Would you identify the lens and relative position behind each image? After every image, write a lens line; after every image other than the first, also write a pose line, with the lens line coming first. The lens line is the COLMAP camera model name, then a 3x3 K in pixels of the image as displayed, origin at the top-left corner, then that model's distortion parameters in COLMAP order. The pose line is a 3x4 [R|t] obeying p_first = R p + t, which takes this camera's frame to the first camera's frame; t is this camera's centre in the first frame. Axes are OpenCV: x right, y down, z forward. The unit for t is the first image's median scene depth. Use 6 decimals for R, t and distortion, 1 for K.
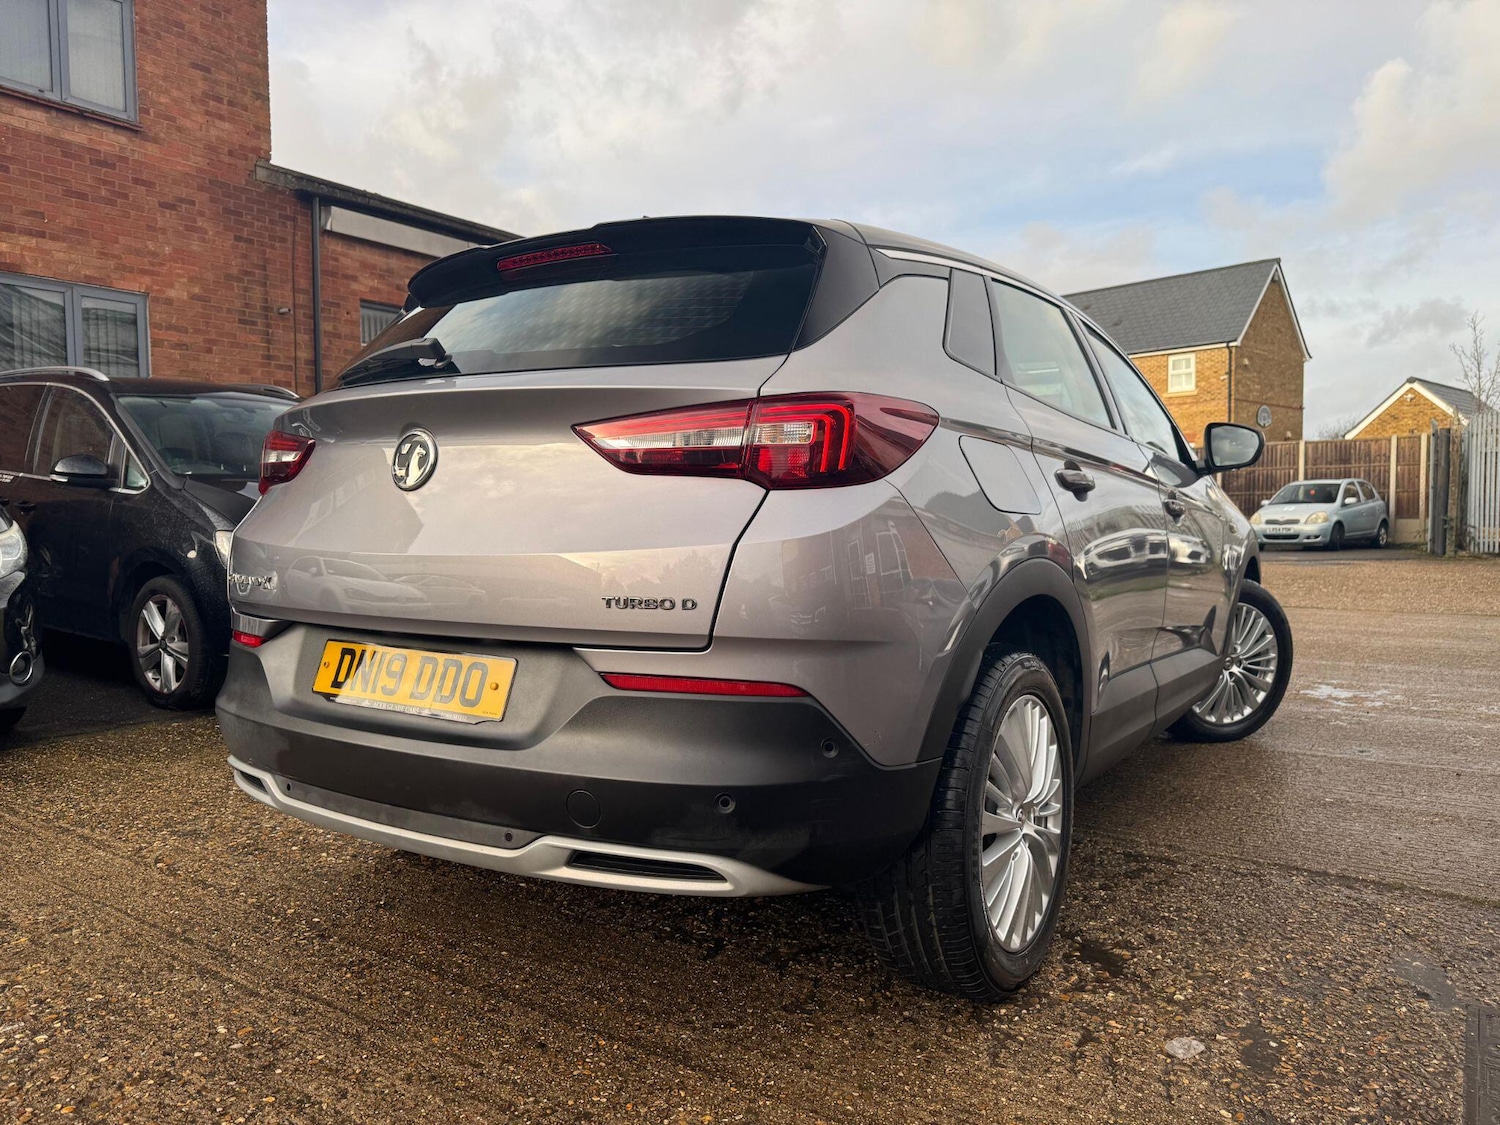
lens RADIAL K [[1059.0, 0, 745.1], [0, 1059.0, 569.5], [0, 0, 1]] dist [0.000445, 0.007877]
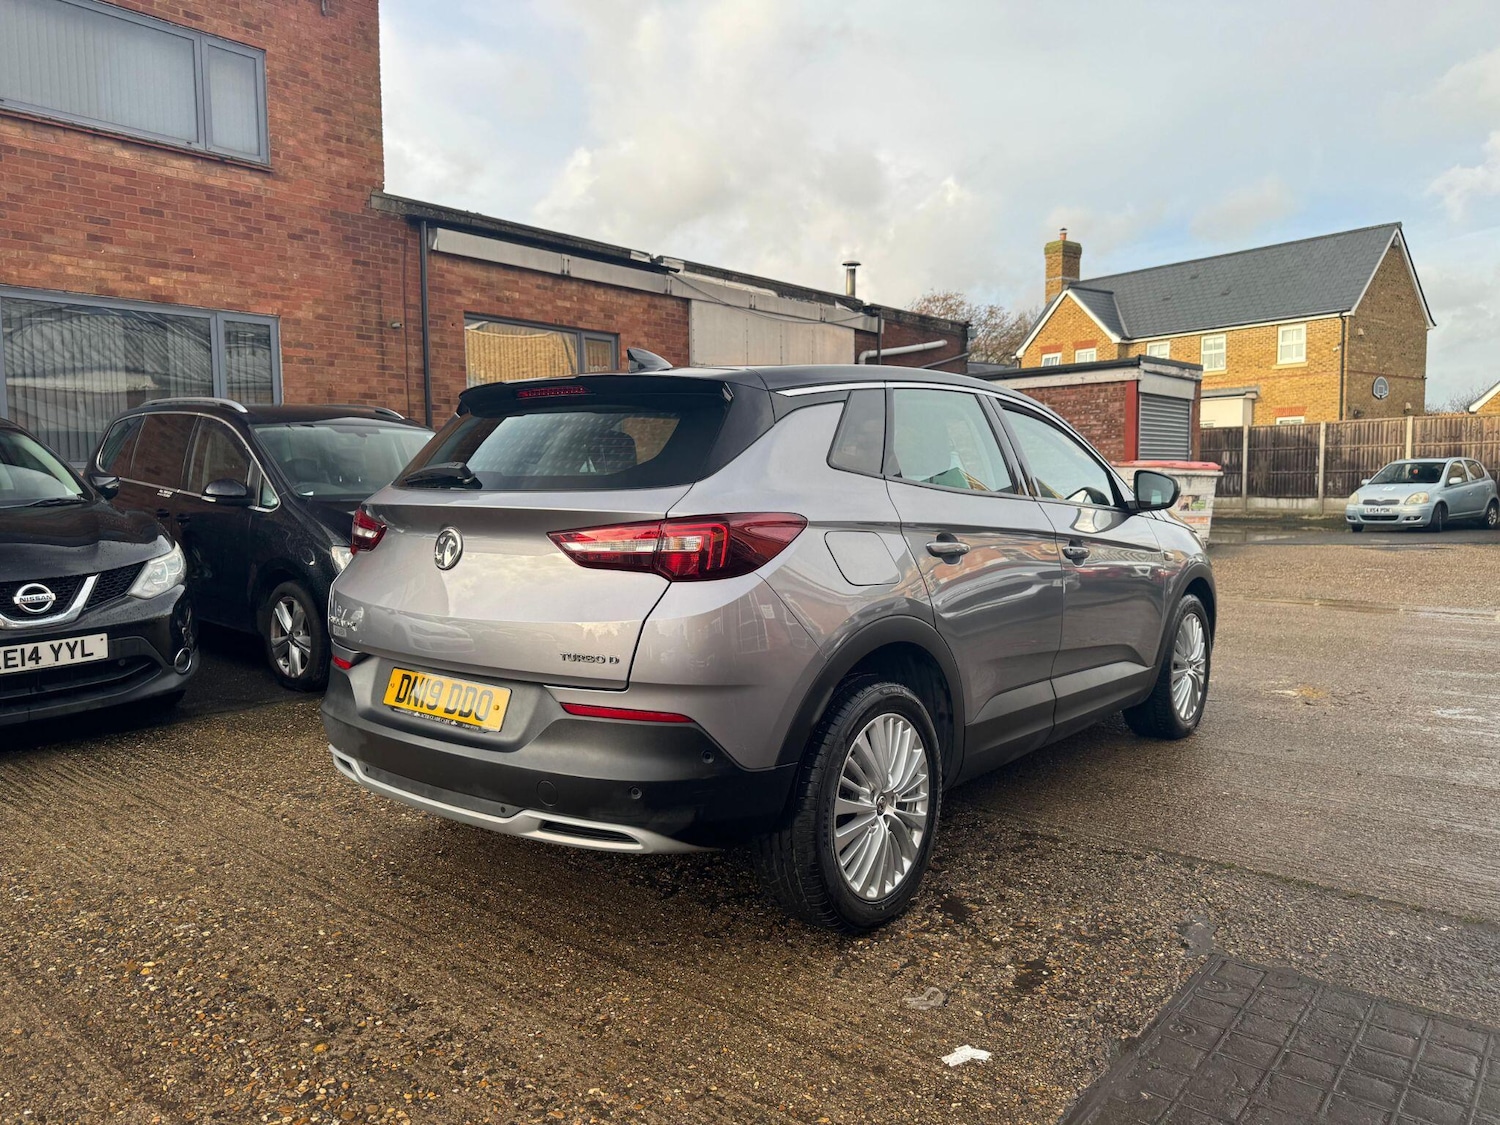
lens RADIAL K [[1043.3, 0, 750.0], [0, 1043.3, 562.5], [0, 0, 1]] dist [0.022256, -0.005890]
pose [[0.995523, 0.006574, -0.094287, 0.185381], [-0.004465, 0.999735, 0.022565, -0.093244], [0.094410, -0.022043, 0.995289, -0.305893]]
